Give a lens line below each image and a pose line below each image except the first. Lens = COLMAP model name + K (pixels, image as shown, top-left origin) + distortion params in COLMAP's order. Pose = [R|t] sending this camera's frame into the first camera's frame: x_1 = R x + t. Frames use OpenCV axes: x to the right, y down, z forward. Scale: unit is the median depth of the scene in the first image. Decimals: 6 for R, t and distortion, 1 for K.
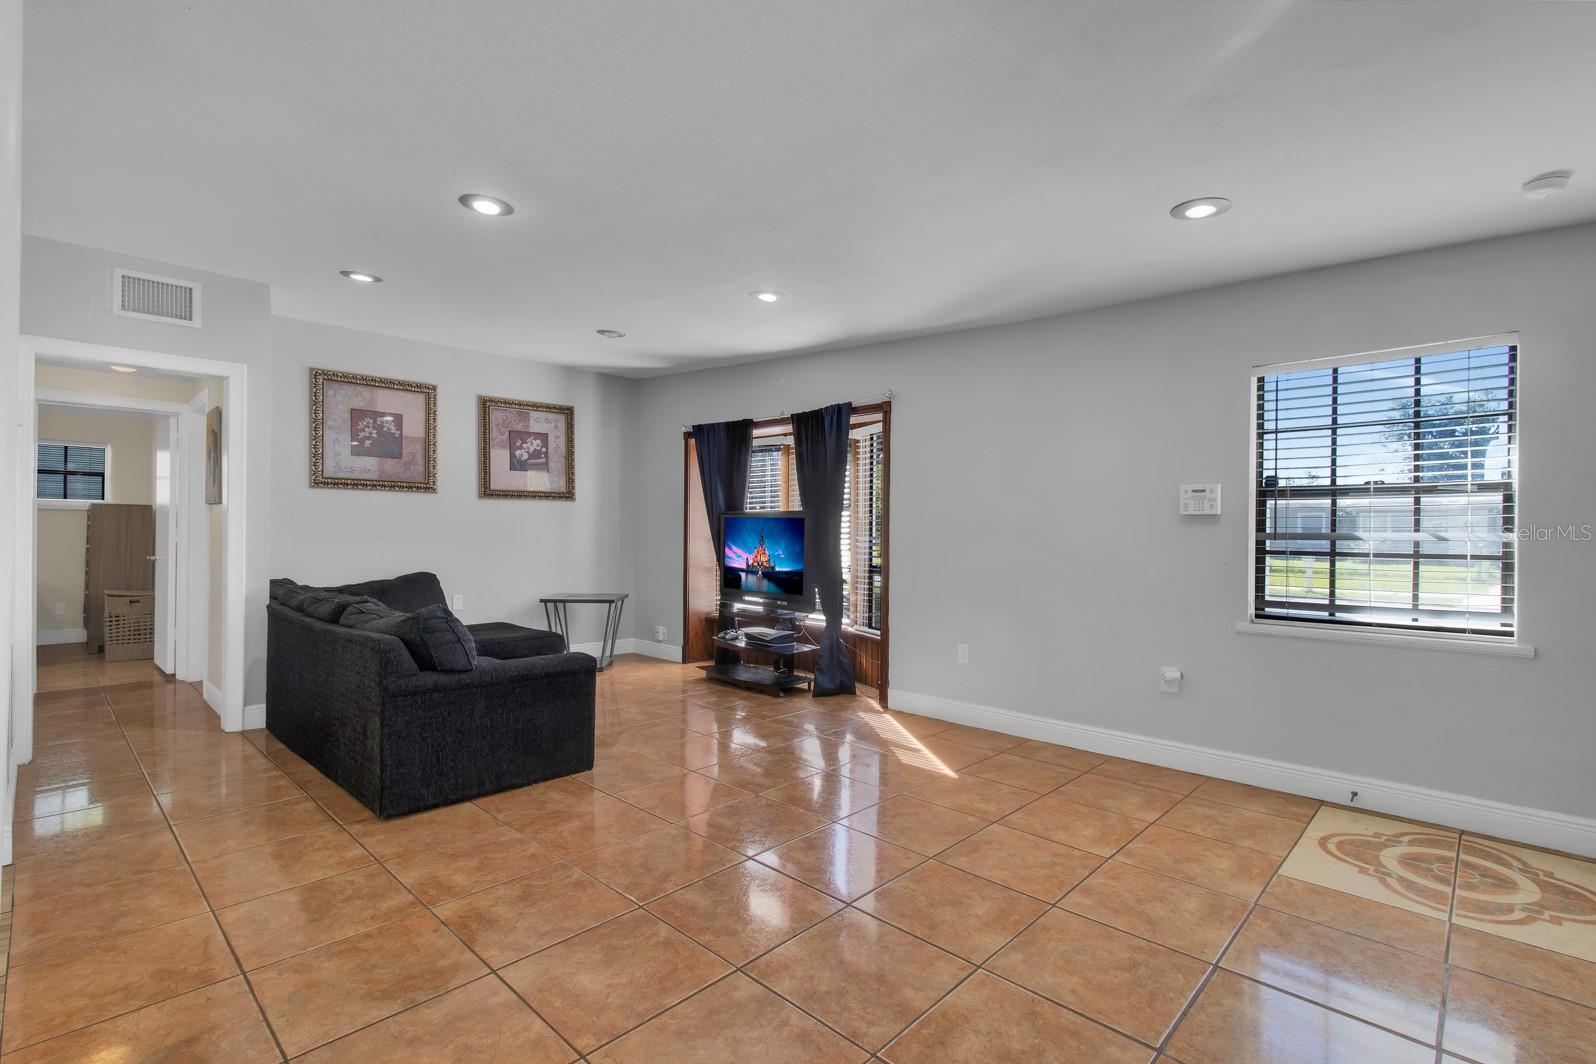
lens RADIAL K [[731.5, 0, 803.3], [0, 731.5, 535.1], [0, 0, 1]] dist [0.000156, 0.000056]
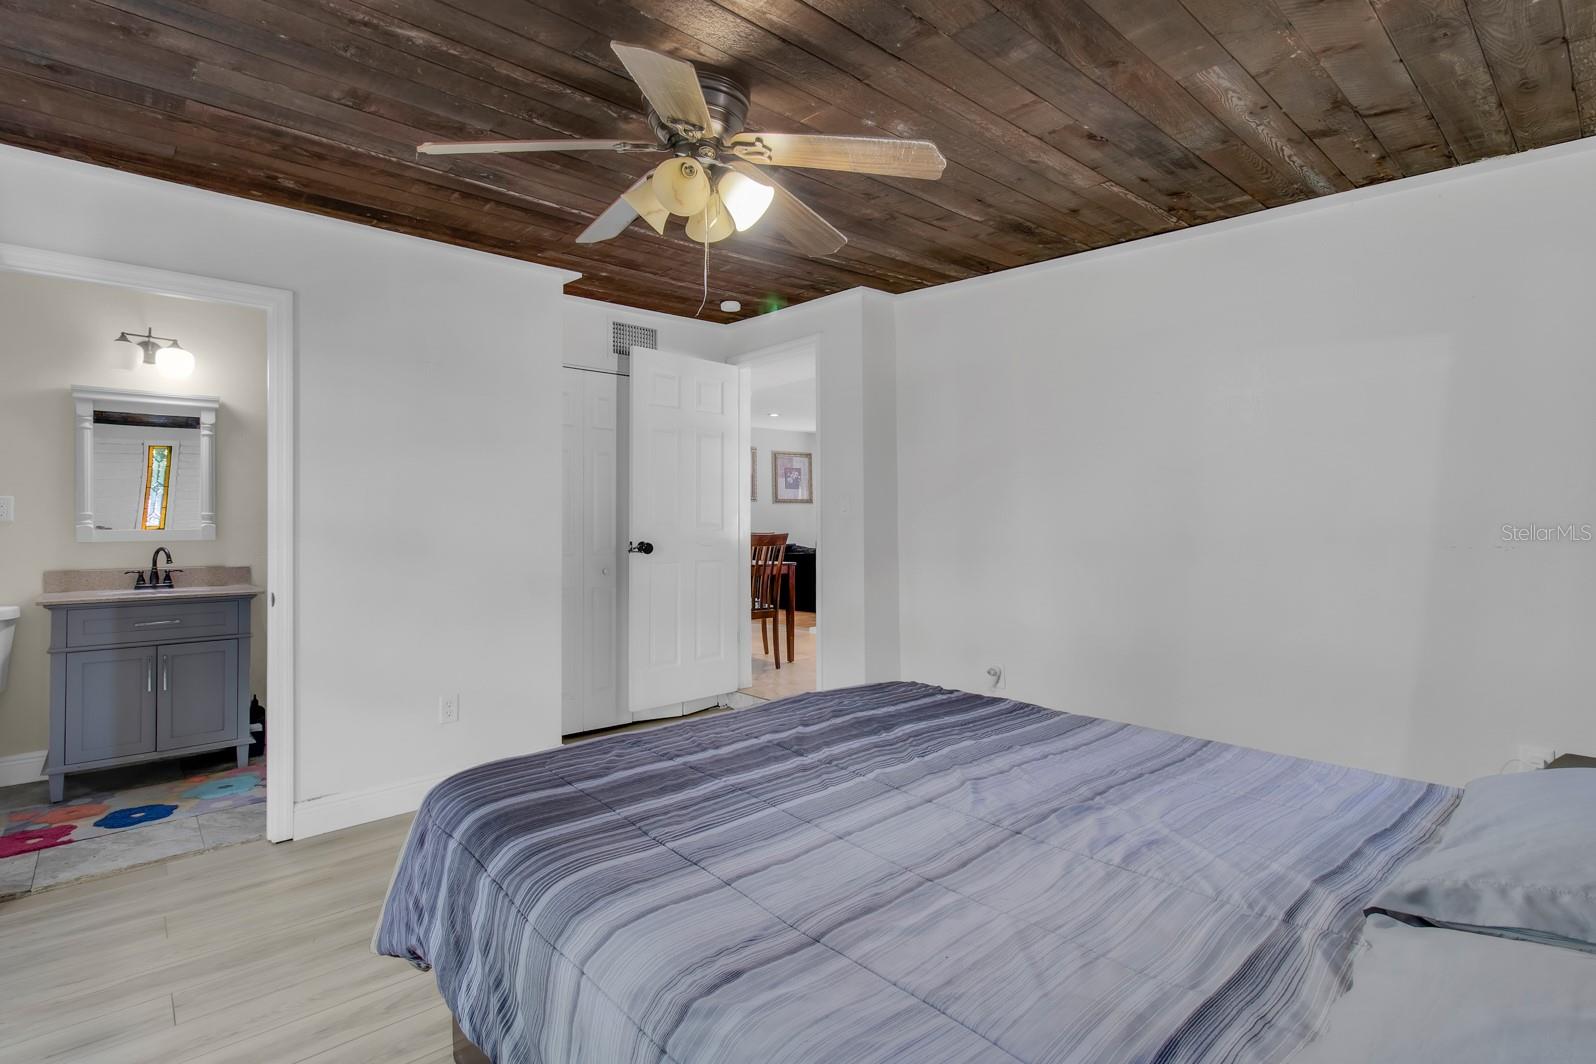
lens RADIAL K [[749.0, 0, 807.2], [0, 749.0, 524.5], [0, 0, 1]] dist [0.002322, 0.000600]
pose [[0.997215, -0.012409, -0.073536, -0.244930], [0.012694, 0.999914, 0.003416, -0.001993], [0.073488, -0.004340, 0.997287, -1.148241]]
